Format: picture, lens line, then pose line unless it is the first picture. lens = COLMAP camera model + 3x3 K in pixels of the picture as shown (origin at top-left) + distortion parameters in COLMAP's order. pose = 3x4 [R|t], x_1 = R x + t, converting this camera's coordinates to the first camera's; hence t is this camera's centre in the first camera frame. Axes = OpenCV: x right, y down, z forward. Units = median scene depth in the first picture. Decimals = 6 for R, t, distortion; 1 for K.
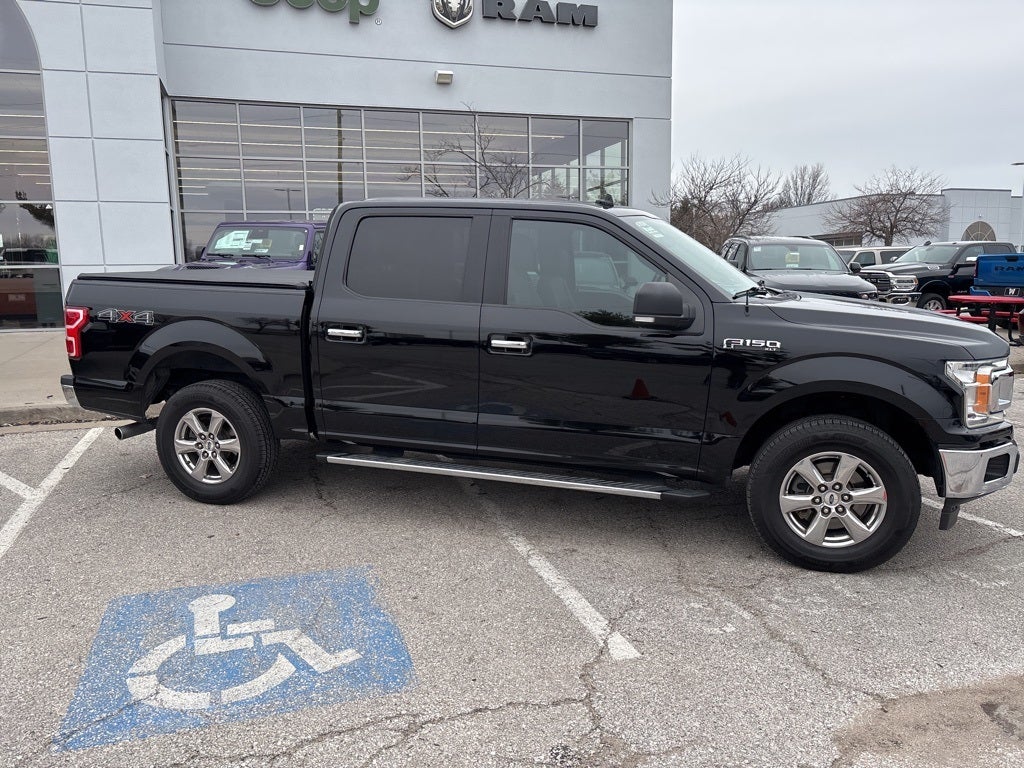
lens RADIAL K [[774.1, 0, 508.7], [0, 774.1, 391.1], [0, 0, 1]] dist [0.048070, -0.057444]
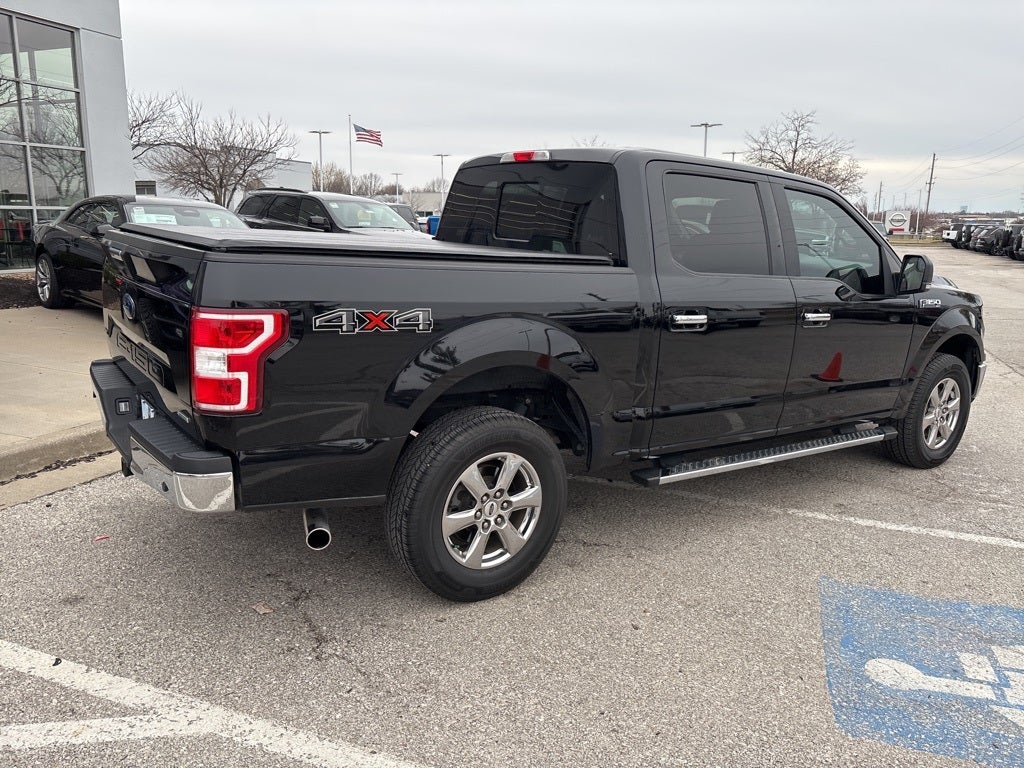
lens RADIAL K [[774.1, 0, 509.4], [0, 774.1, 379.3], [0, 0, 1]] dist [0.048070, -0.057444]
pose [[0.610330, -0.136356, 0.780324, -0.974757], [0.098764, 0.990486, 0.095832, -0.110406], [-0.785967, 0.018579, 0.617990, 0.664218]]
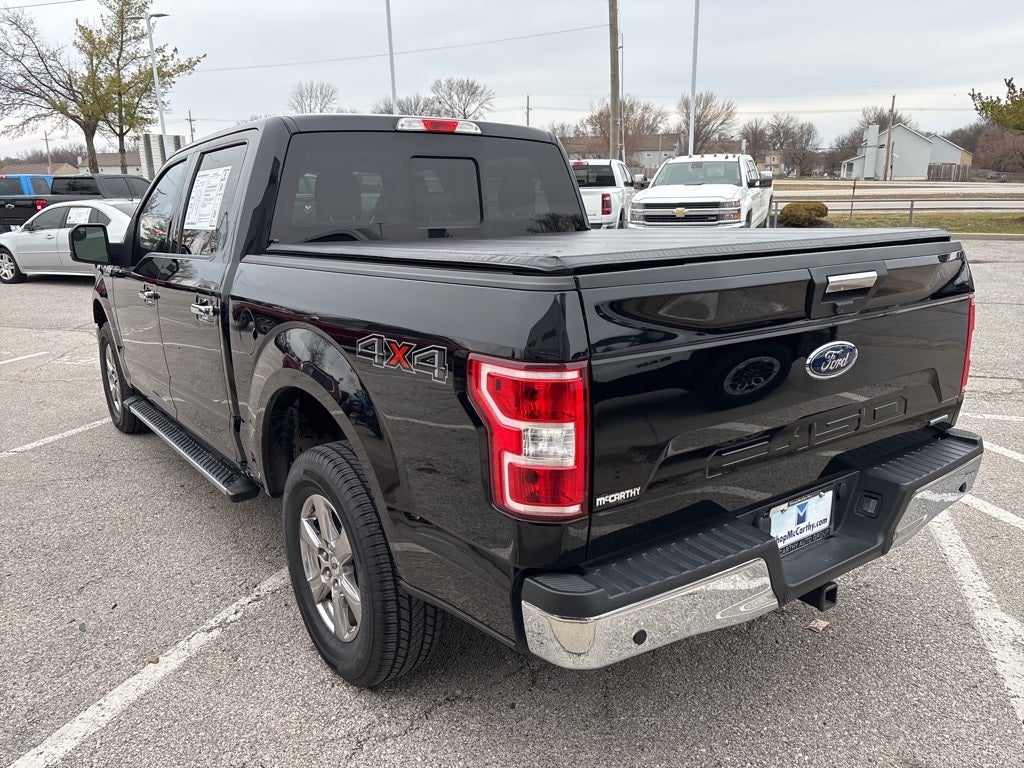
lens RADIAL K [[774.1, 0, 508.9], [0, 774.1, 393.2], [0, 0, 1]] dist [0.048070, -0.057444]
pose [[-0.796167, -0.137919, 0.589150, -0.746893], [0.120755, 0.917873, 0.378058, -0.323180], [-0.592905, 0.372140, -0.714125, 1.825256]]
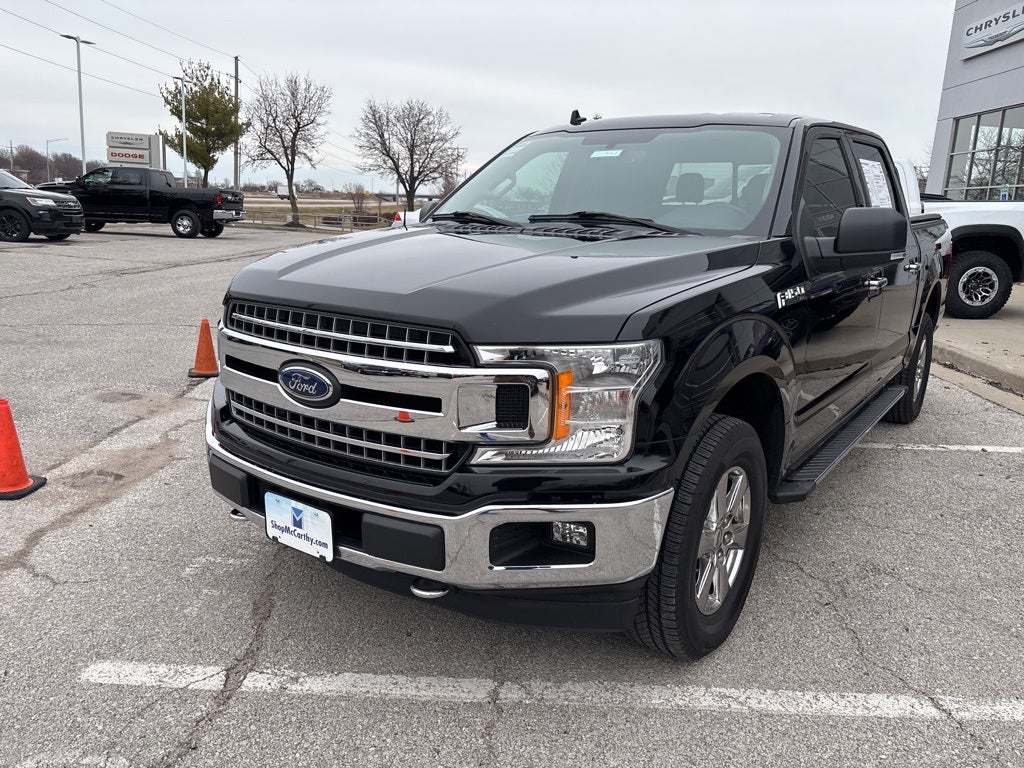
lens RADIAL K [[774.1, 0, 505.4], [0, 774.1, 379.4], [0, 0, 1]] dist [0.048070, -0.057444]
pose [[-0.332483, 0.196095, -0.922498, 1.064874], [-0.192358, 0.943483, 0.269885, -0.190501], [0.923284, 0.267182, -0.275972, 1.276878]]
